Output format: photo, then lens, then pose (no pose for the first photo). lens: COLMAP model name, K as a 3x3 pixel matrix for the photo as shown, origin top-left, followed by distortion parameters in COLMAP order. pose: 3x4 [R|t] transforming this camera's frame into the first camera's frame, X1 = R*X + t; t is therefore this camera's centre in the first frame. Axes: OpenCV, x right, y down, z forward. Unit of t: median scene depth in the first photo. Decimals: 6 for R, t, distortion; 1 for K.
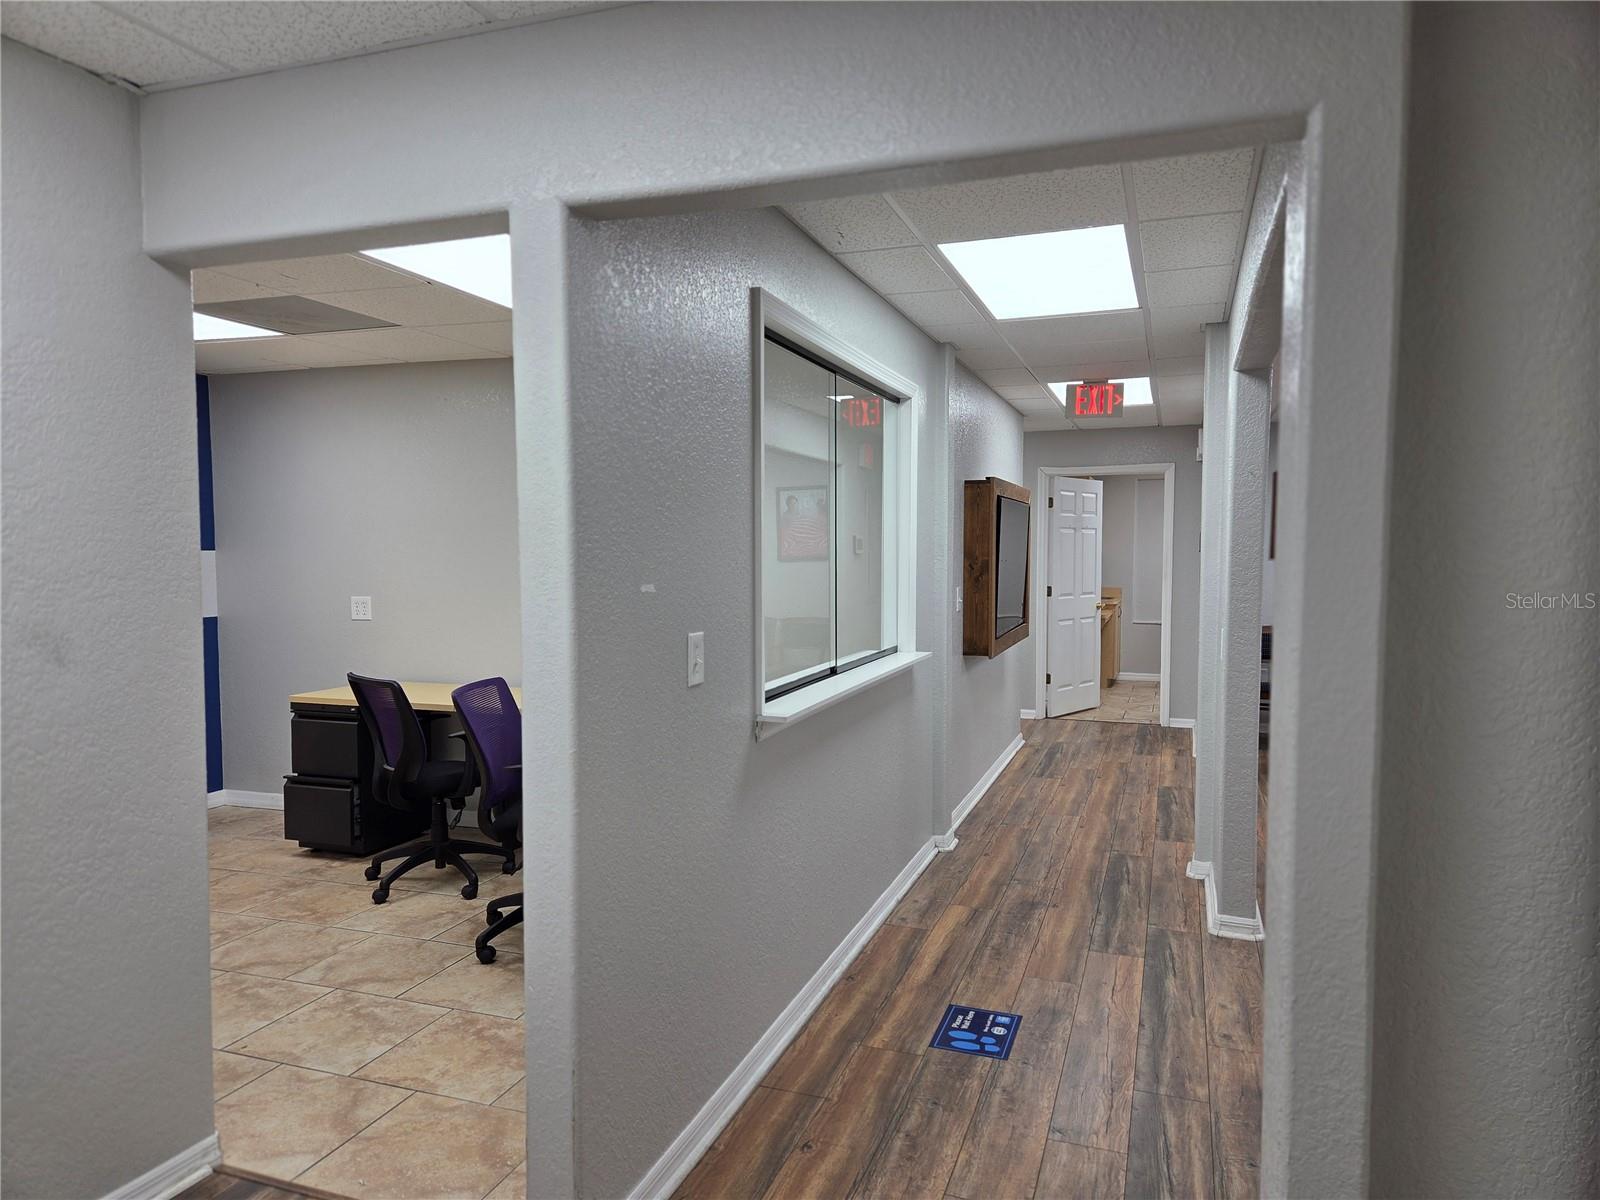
lens RADIAL K [[1064.0, 0, 795.1], [0, 1064.0, 606.6], [0, 0, 1]] dist [0.045957, -0.040330]
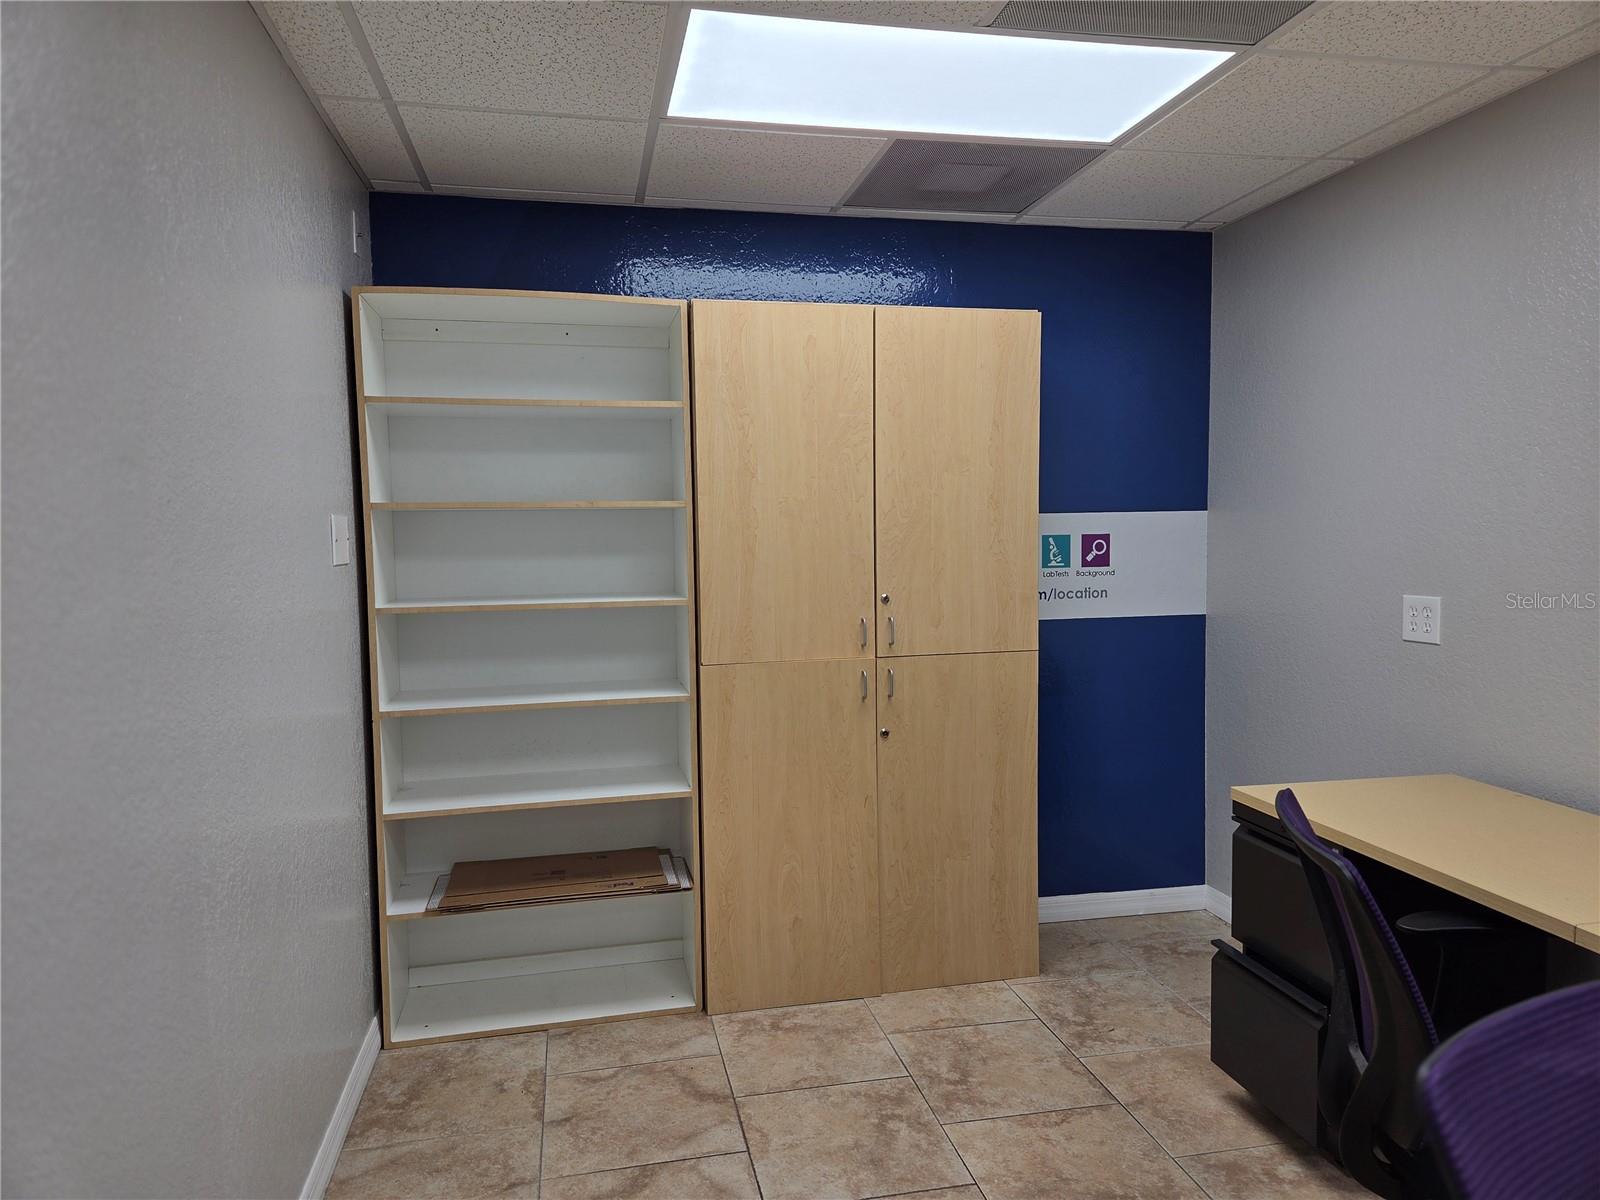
lens RADIAL K [[1064.0, 0, 815.5], [0, 1064.0, 591.9], [0, 0, 1]] dist [0.045957, -0.040330]
pose [[0.525329, 0.048982, -0.849488, -0.165418], [-0.037972, 0.998697, 0.034104, -0.022505], [0.850051, 0.014341, 0.526504, 0.637296]]
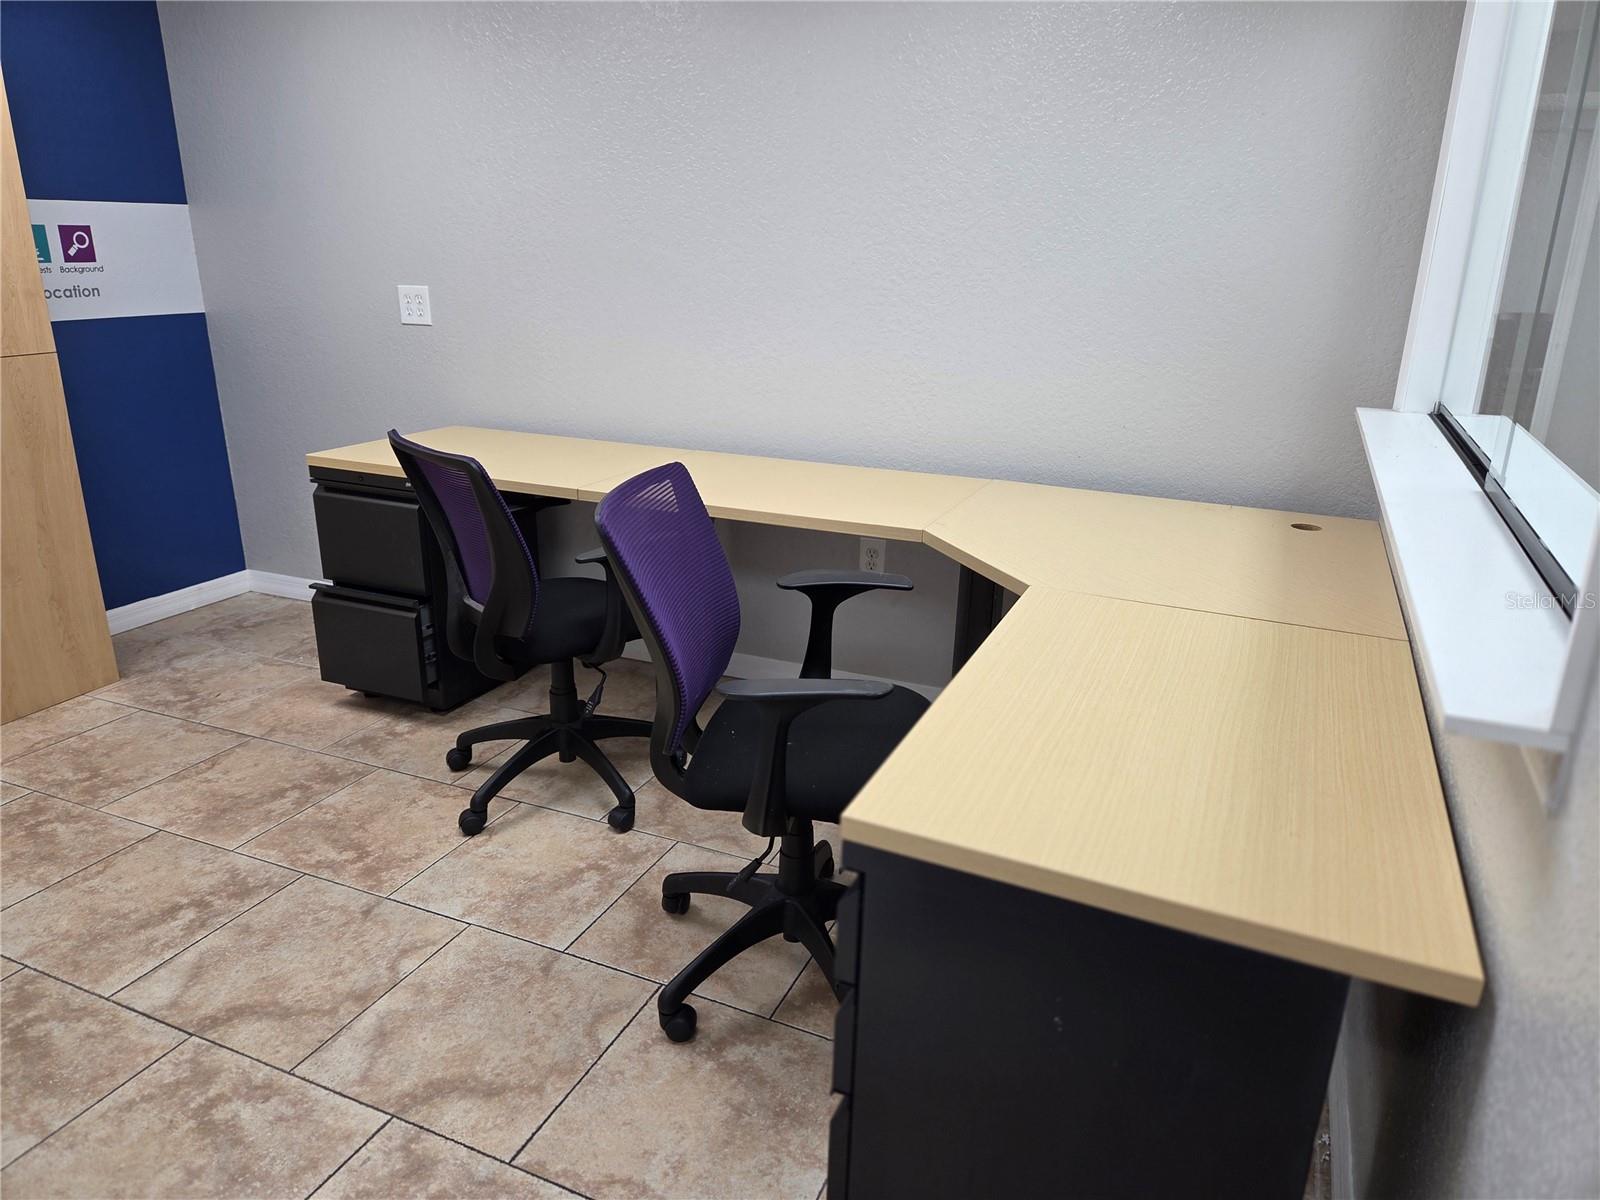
lens RADIAL K [[1064.0, 0, 805.2], [0, 1064.0, 600.7], [0, 0, 1]] dist [0.045957, -0.040330]
pose [[0.997292, 0.038802, -0.062475, -0.172395], [-0.020829, 0.963735, 0.266047, -0.004499], [0.070533, -0.264025, 0.961933, 0.478938]]
